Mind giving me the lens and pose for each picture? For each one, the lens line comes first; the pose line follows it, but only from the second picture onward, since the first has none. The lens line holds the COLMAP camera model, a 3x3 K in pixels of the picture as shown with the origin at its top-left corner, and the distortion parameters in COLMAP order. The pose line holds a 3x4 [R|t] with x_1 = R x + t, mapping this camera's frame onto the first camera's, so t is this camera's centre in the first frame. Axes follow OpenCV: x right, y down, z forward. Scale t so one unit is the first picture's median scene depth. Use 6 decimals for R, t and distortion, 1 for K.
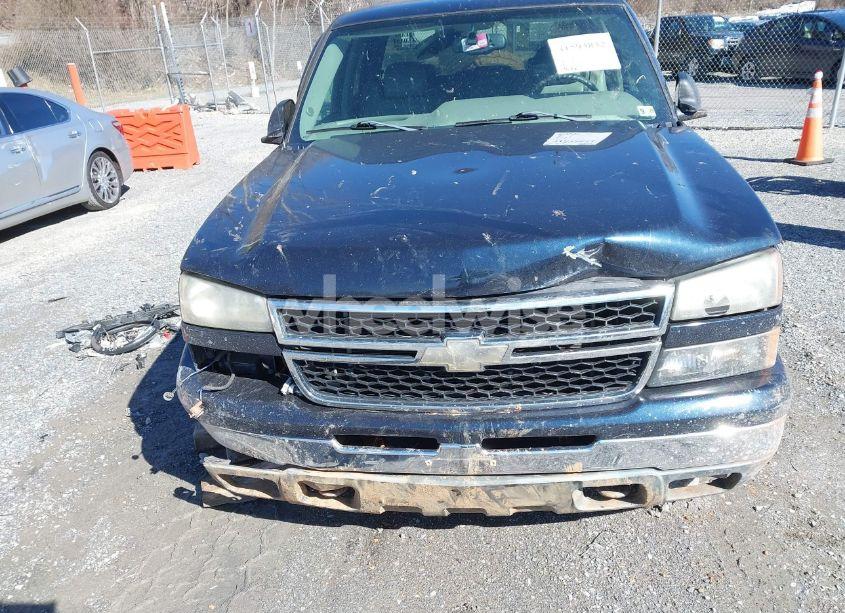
lens RADIAL K [[656.7, 0, 426.3], [0, 656.7, 332.9], [0, 0, 1]] dist [0.000285, -0.008338]
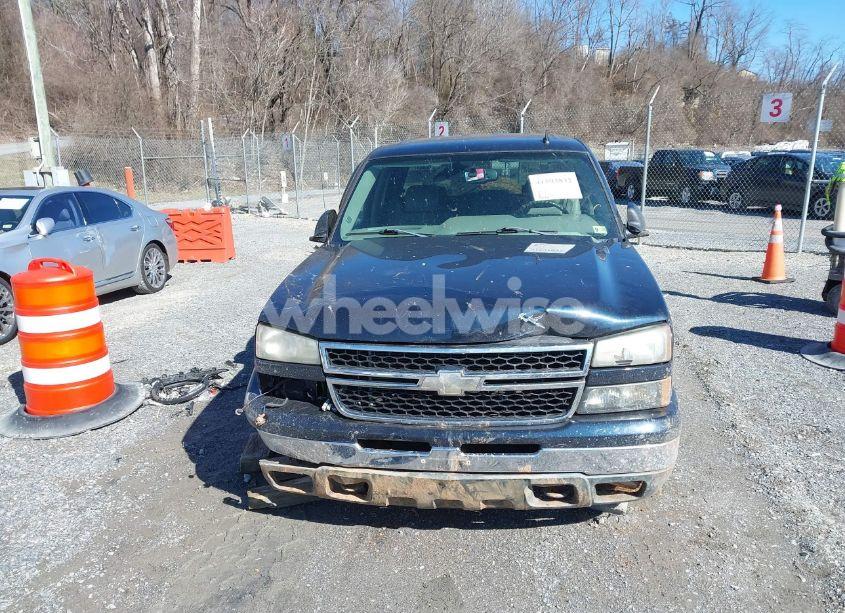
lens RADIAL K [[656.7, 0, 426.3], [0, 656.7, 332.9], [0, 0, 1]] dist [0.000285, -0.008338]
pose [[0.998736, 0.047783, -0.015577, 0.012942], [-0.049640, 0.986326, -0.157155, 0.098084], [0.007854, 0.157730, 0.987451, -0.297908]]
